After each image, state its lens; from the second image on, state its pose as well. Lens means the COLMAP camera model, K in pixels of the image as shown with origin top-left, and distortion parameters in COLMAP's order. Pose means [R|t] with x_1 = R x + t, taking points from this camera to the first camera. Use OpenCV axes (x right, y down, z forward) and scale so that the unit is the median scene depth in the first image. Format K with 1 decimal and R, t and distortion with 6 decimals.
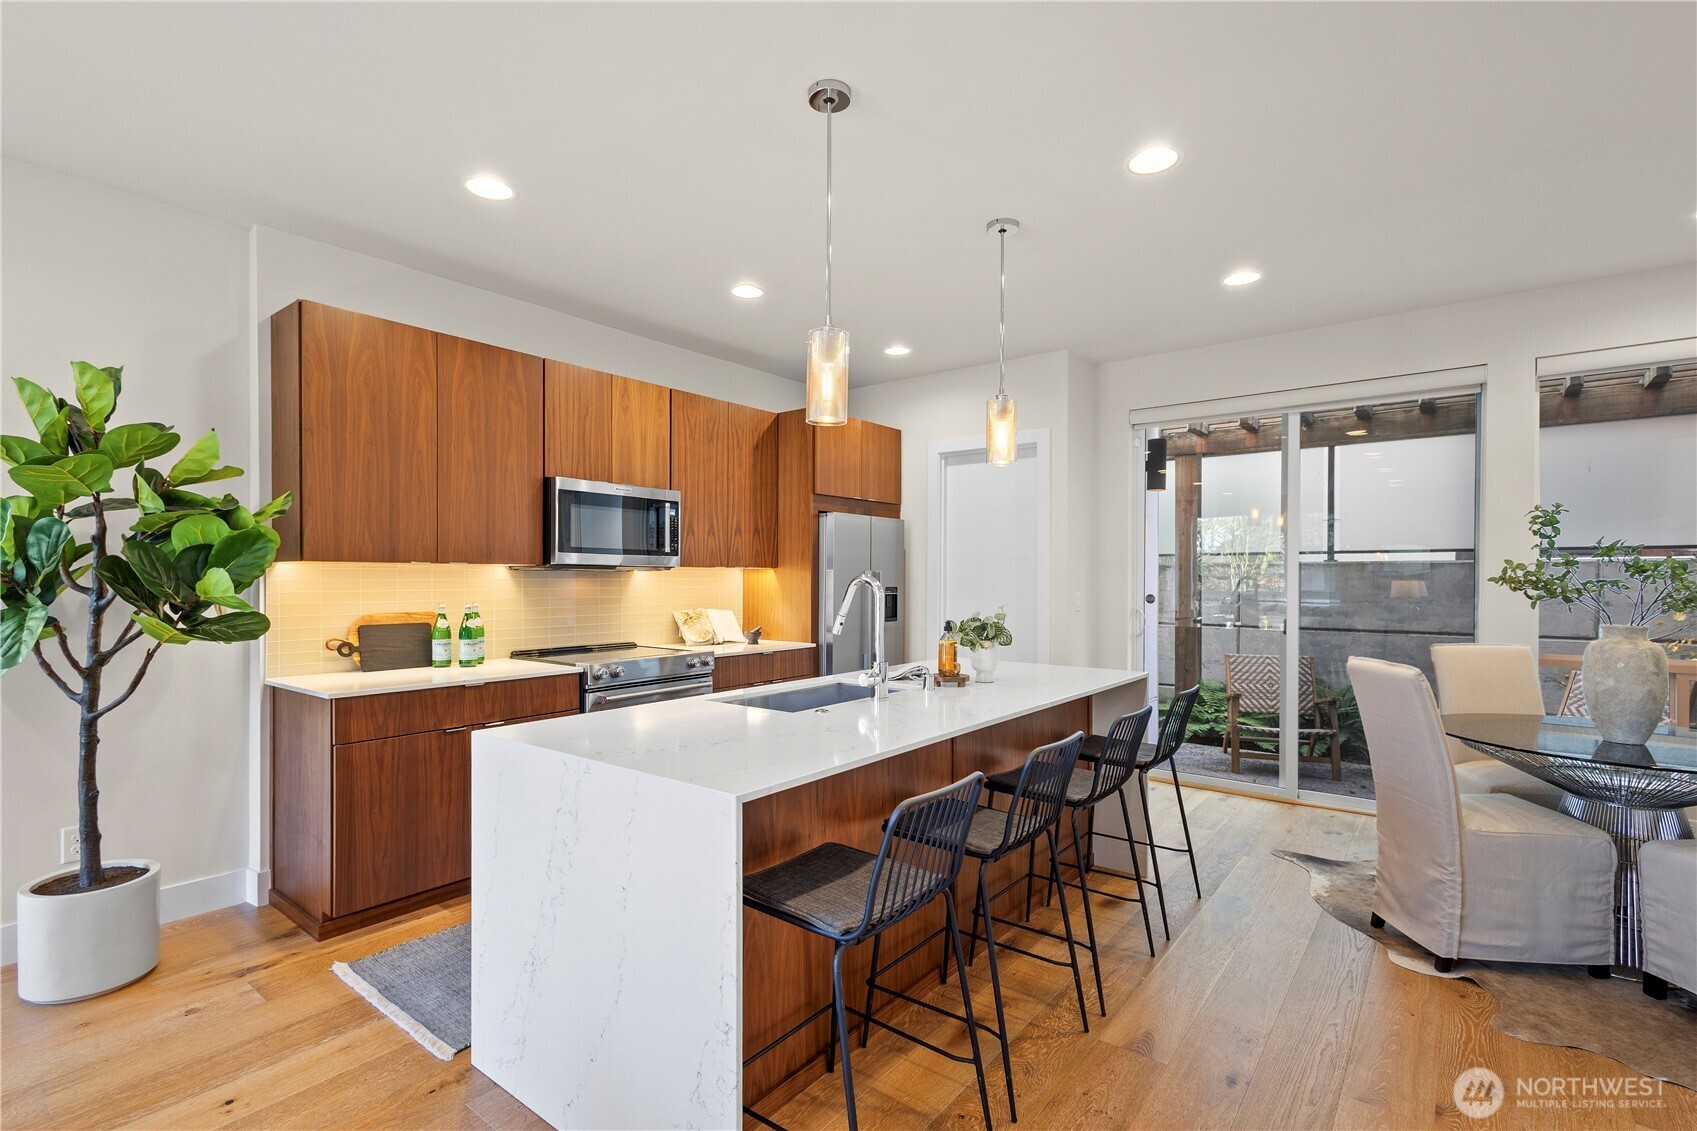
lens RADIAL K [[784.8, 0, 838.6], [0, 784.8, 571.0], [0, 0, 1]] dist [0.008460, -0.001280]
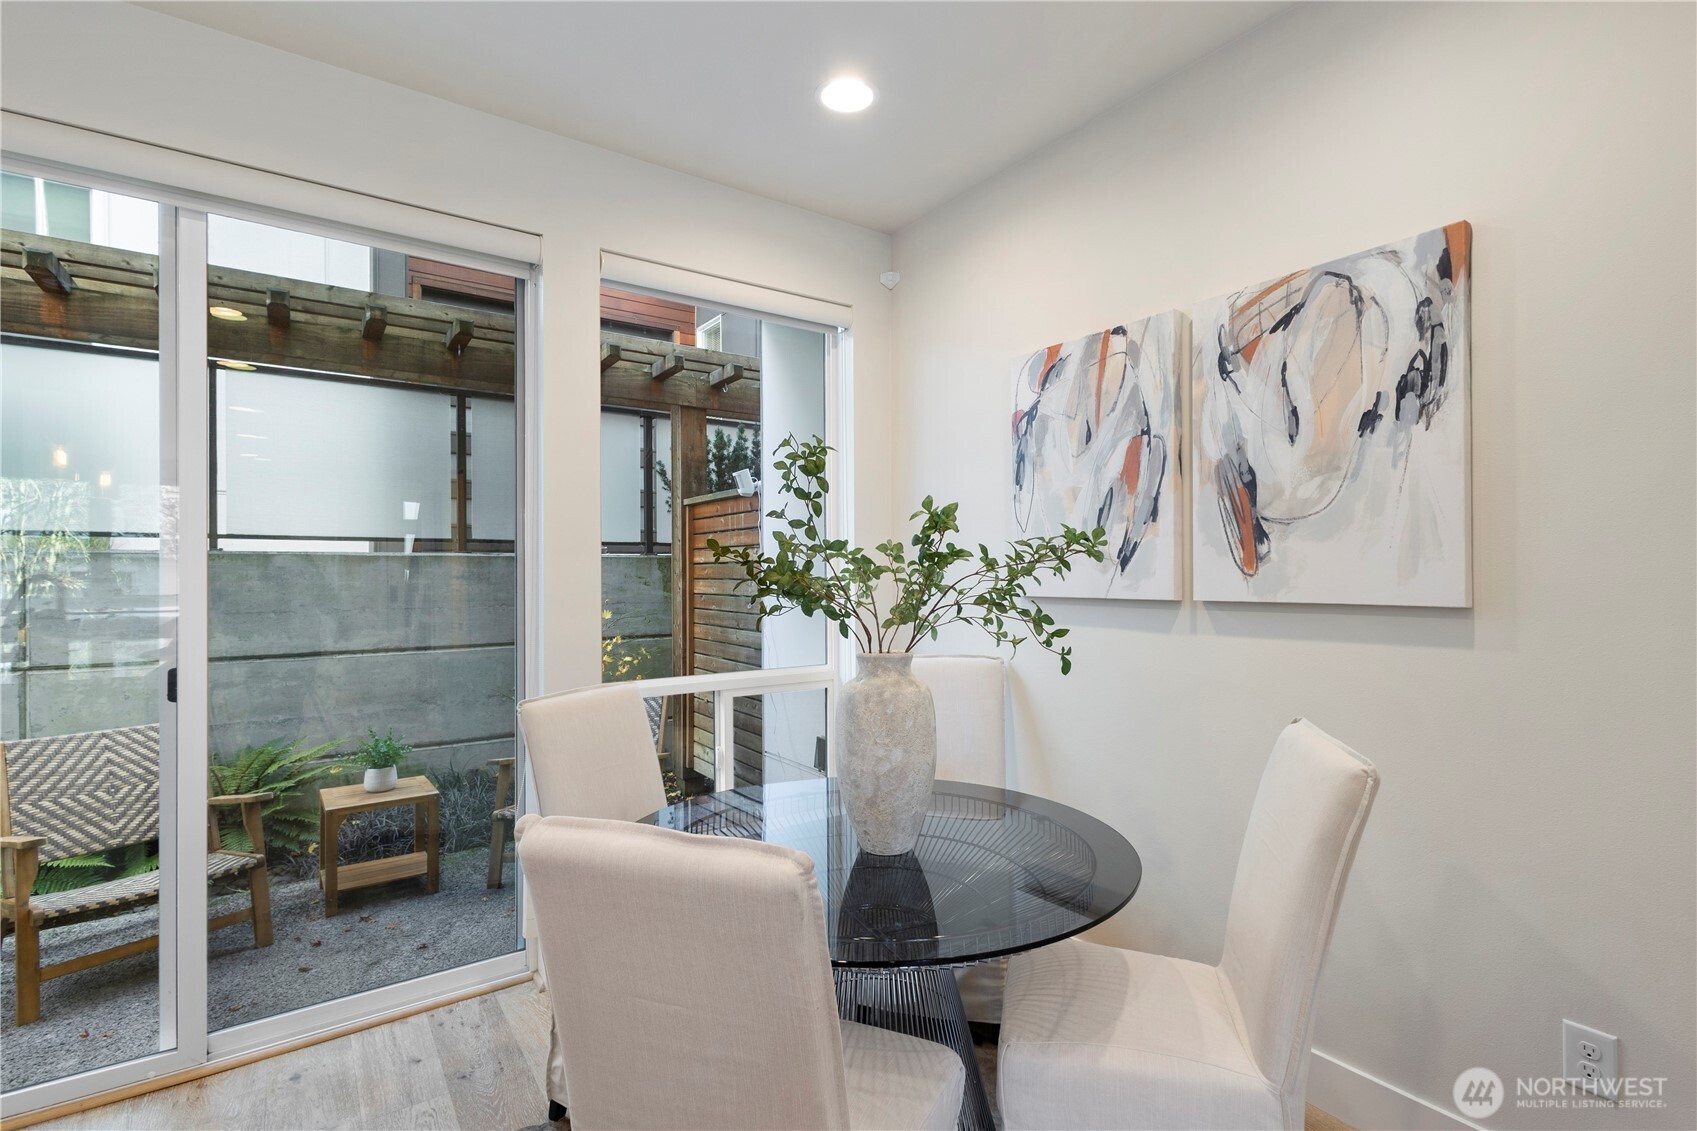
lens RADIAL K [[784.8, 0, 839.0], [0, 784.8, 571.5], [0, 0, 1]] dist [0.008460, -0.001280]
pose [[0.285038, -0.009610, 0.958468, 0.176230], [0.004879, 0.999951, 0.008575, 0.001337], [-0.958504, 0.002232, 0.285071, 0.365905]]
